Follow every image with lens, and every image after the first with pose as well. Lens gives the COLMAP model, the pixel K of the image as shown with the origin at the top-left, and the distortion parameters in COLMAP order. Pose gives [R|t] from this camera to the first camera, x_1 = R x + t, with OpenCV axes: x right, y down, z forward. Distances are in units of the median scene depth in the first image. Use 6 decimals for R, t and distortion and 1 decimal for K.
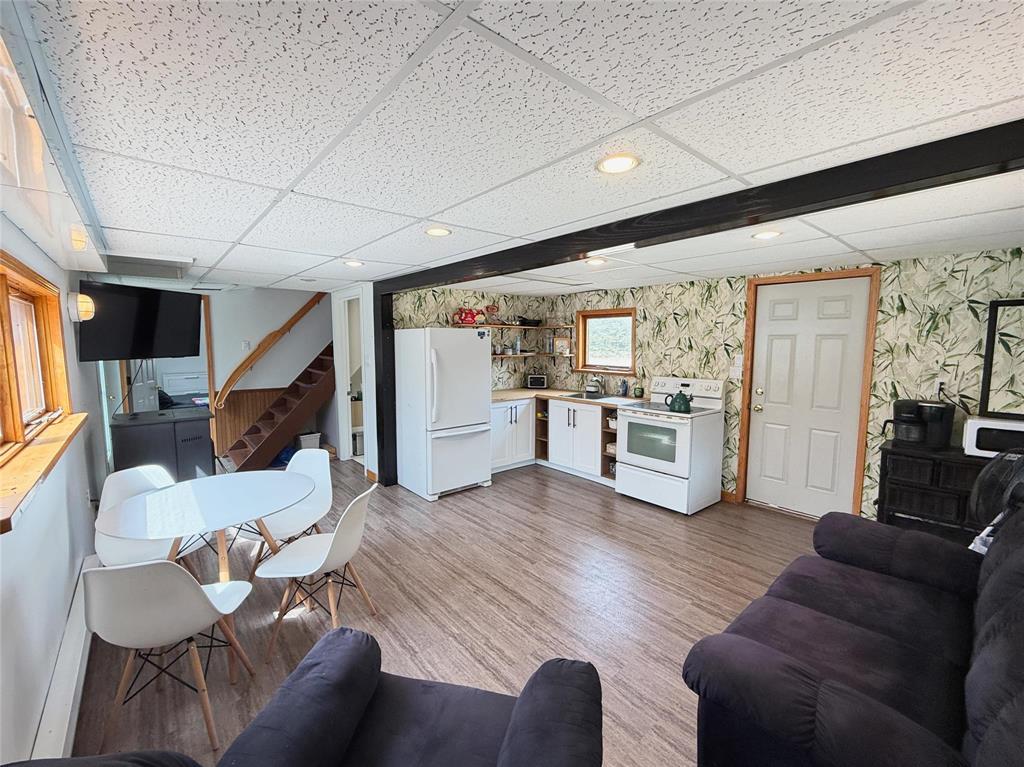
lens RADIAL K [[431.7, 0, 509.3], [0, 431.7, 381.2], [0, 0, 1]] dist [-0.000160, 0.000303]
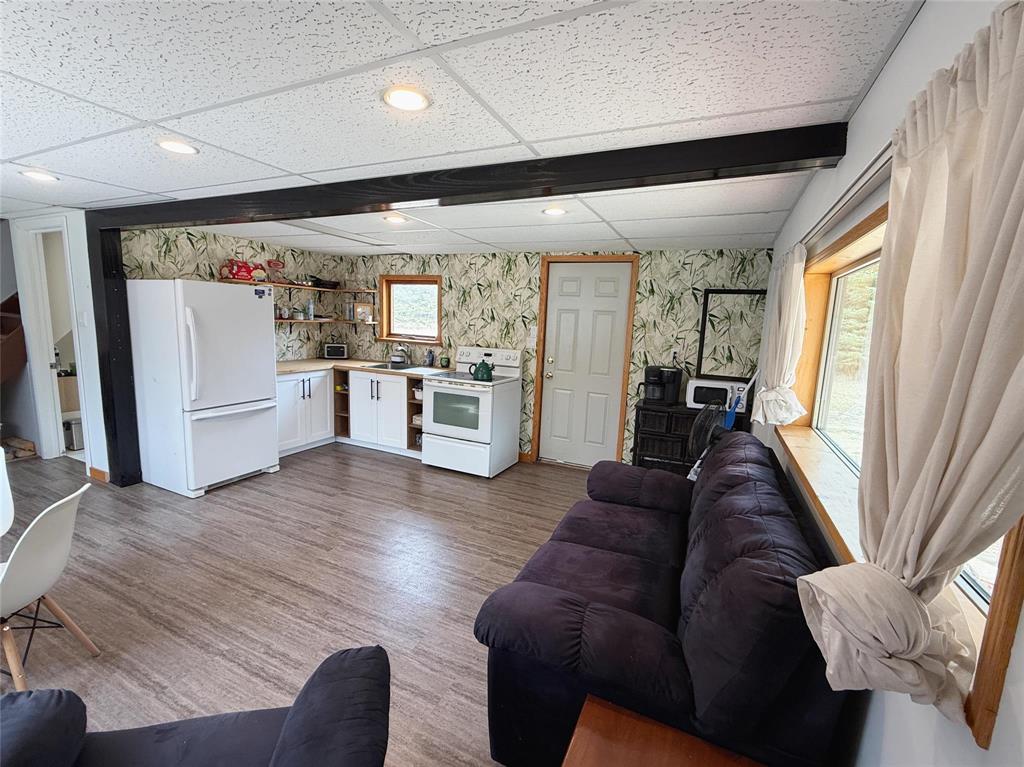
lens RADIAL K [[440.2, 0, 512.8], [0, 440.2, 382.2], [0, 0, 1]] dist [0.003684, -0.000222]
pose [[0.908231, -0.023422, 0.417813, 0.021404], [-0.003396, 0.997987, 0.063327, 0.008614], [-0.418455, -0.058934, 0.906323, 0.017443]]
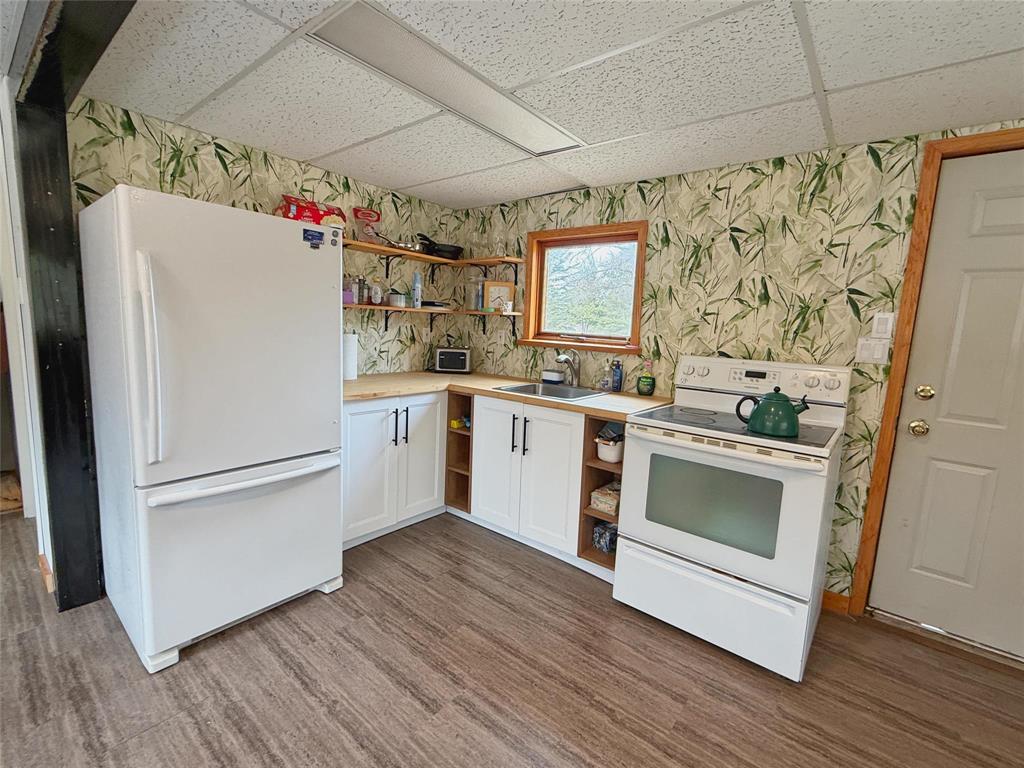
lens RADIAL K [[447.8, 0, 509.0], [0, 447.8, 378.8], [0, 0, 1]] dist [0.002151, 0.000231]
pose [[0.983380, 0.020933, 0.180350, 0.047308], [-0.027210, 0.999105, 0.032400, 0.005726], [-0.179510, -0.036769, 0.983069, 0.612691]]
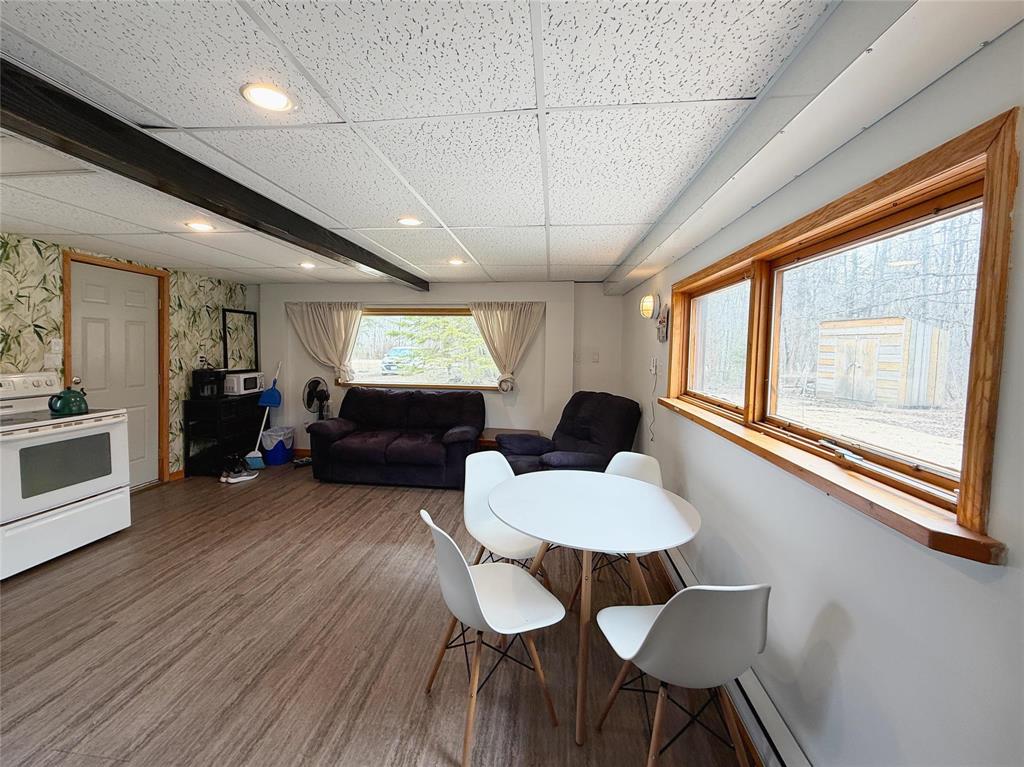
lens RADIAL K [[412.1, 0, 512.3], [0, 412.1, 368.1], [0, 0, 1]] dist [-0.000451, -0.000546]
pose [[-0.692501, -0.050389, 0.719655, -0.660258], [0.046395, 0.992382, 0.114130, -0.057363], [-0.719924, 0.112423, -0.684888, 0.948383]]
